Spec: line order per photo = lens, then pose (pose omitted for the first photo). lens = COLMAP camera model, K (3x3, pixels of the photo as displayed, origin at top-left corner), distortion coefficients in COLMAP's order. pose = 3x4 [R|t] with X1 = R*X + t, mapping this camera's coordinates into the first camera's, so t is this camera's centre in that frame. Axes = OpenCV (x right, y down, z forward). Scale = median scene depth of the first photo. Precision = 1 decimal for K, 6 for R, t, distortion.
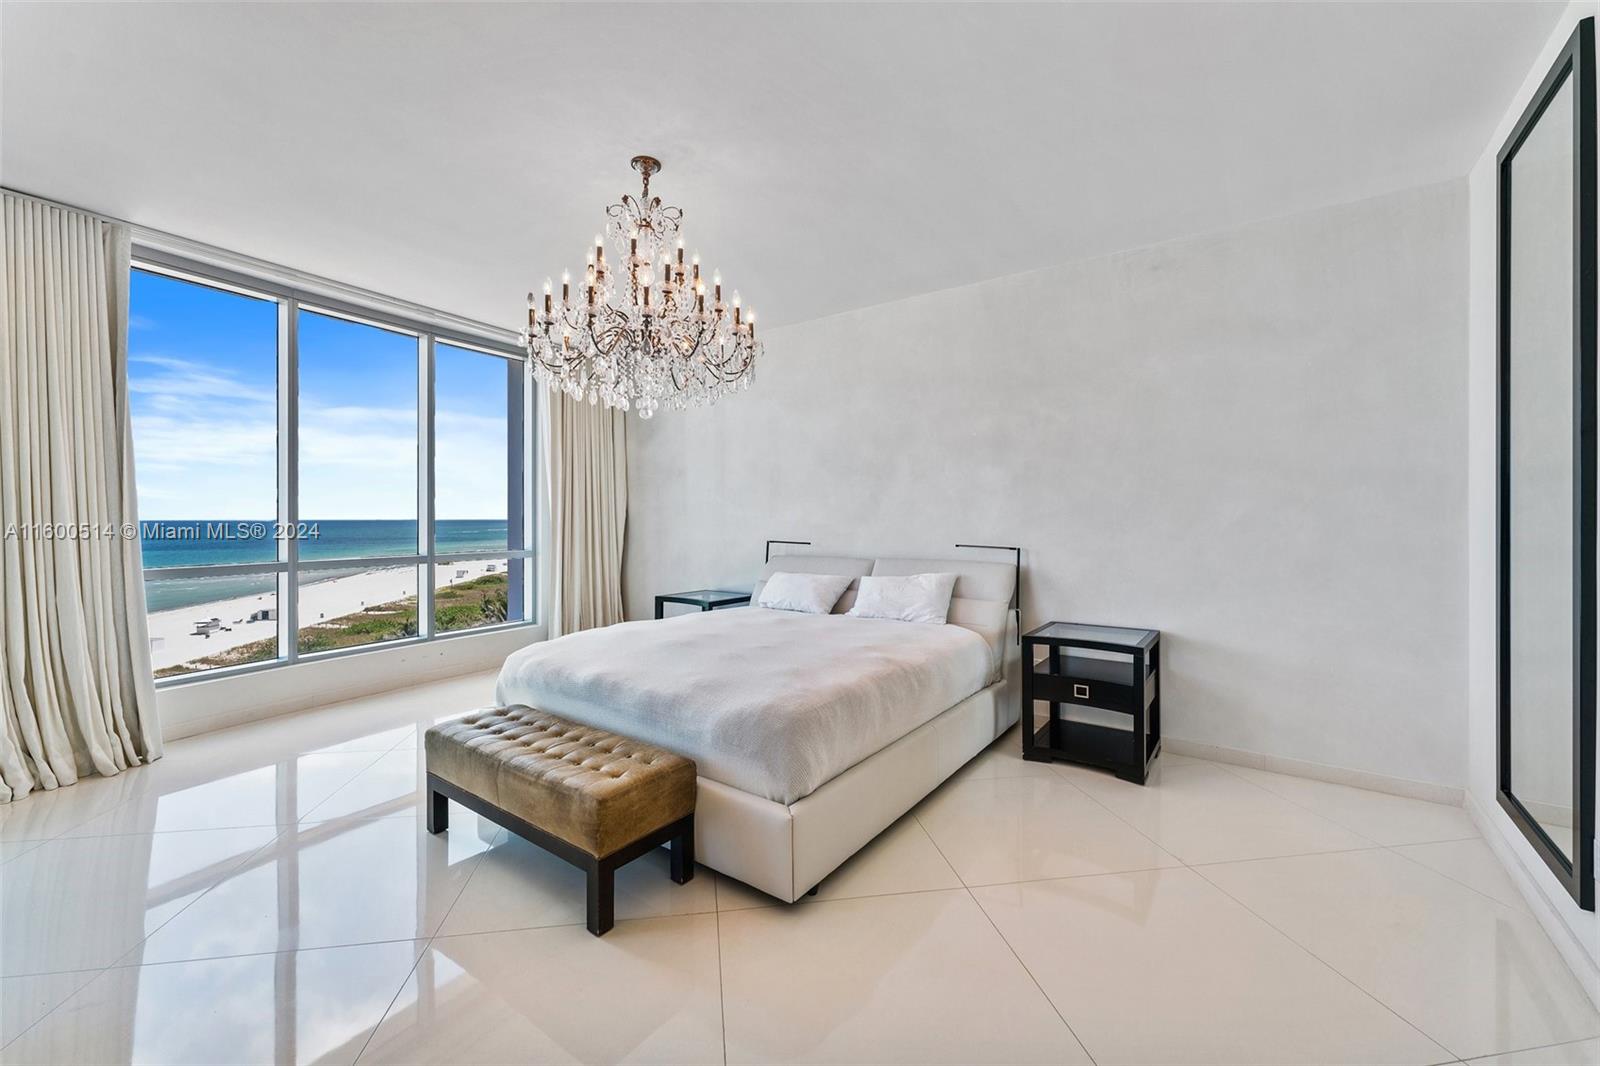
lens RADIAL K [[644.8, 0, 801.2], [0, 644.8, 510.9], [0, 0, 1]] dist [0.000602, 0.000176]
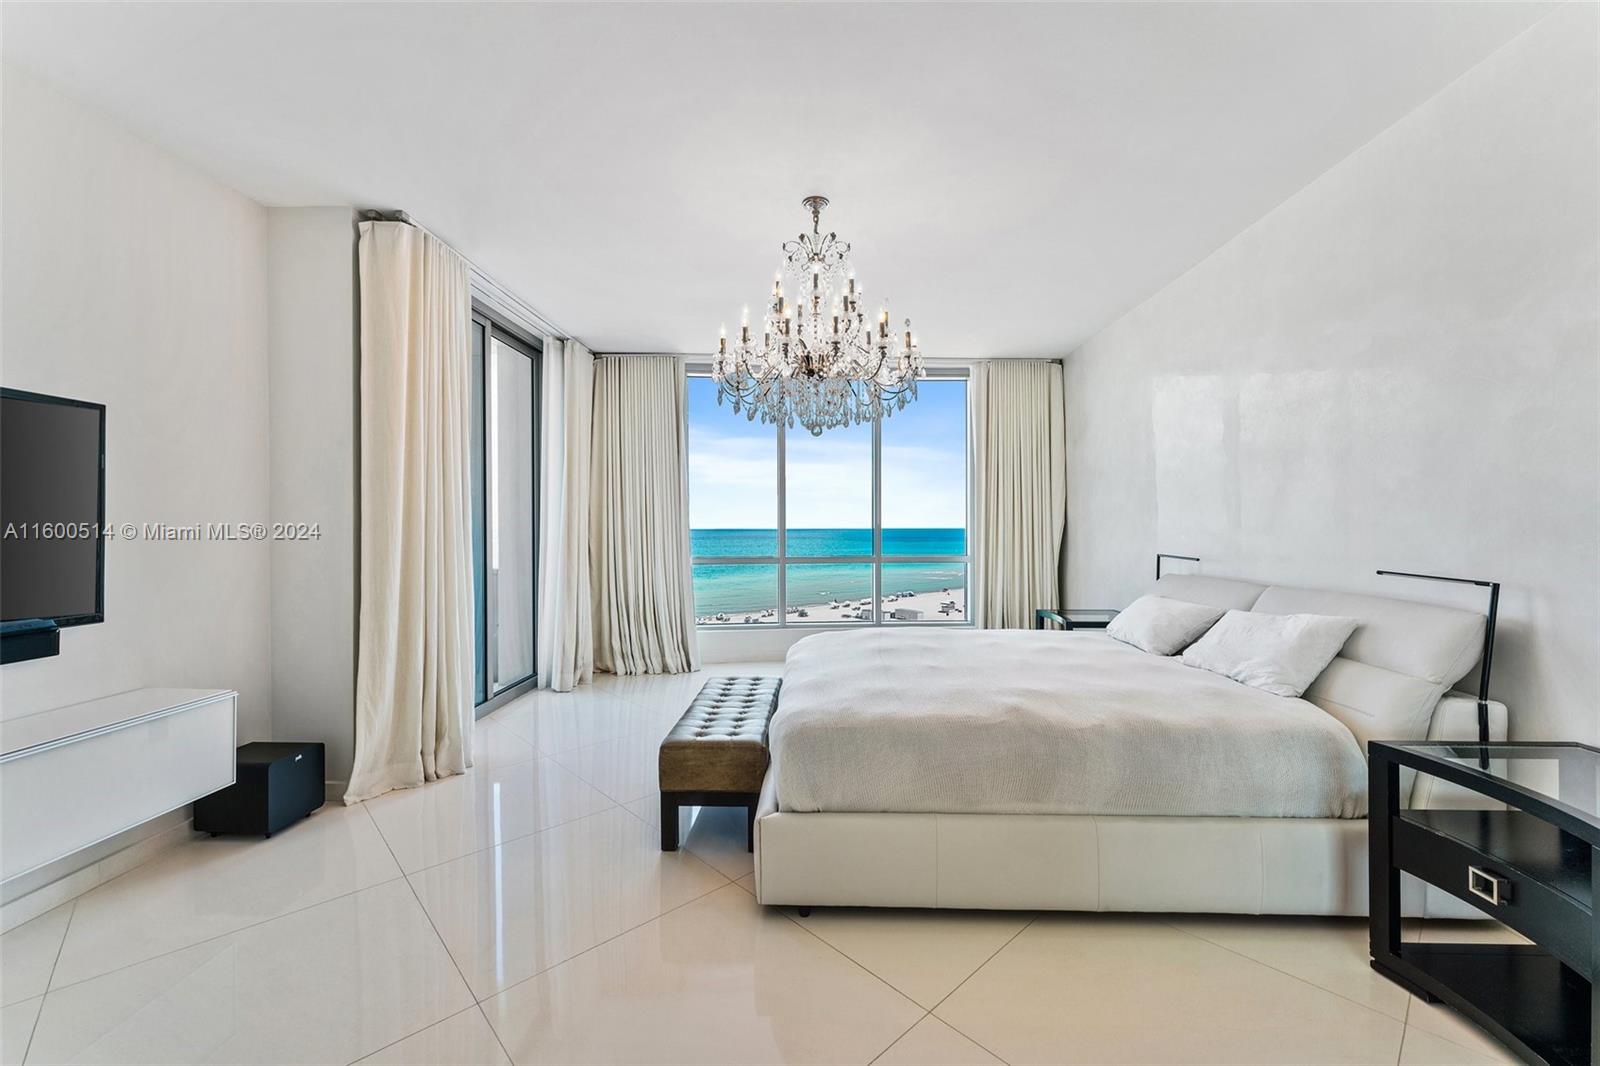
lens RADIAL K [[638.4, 0, 785.2], [0, 638.4, 522.9], [0, 0, 1]] dist [-0.000530, 0.000021]
pose [[0.556349, -0.005683, -0.830929, 0.459684], [0.010297, 0.999947, 0.000055, 0.004474], [0.830885, -0.008587, 0.556378, 0.260950]]
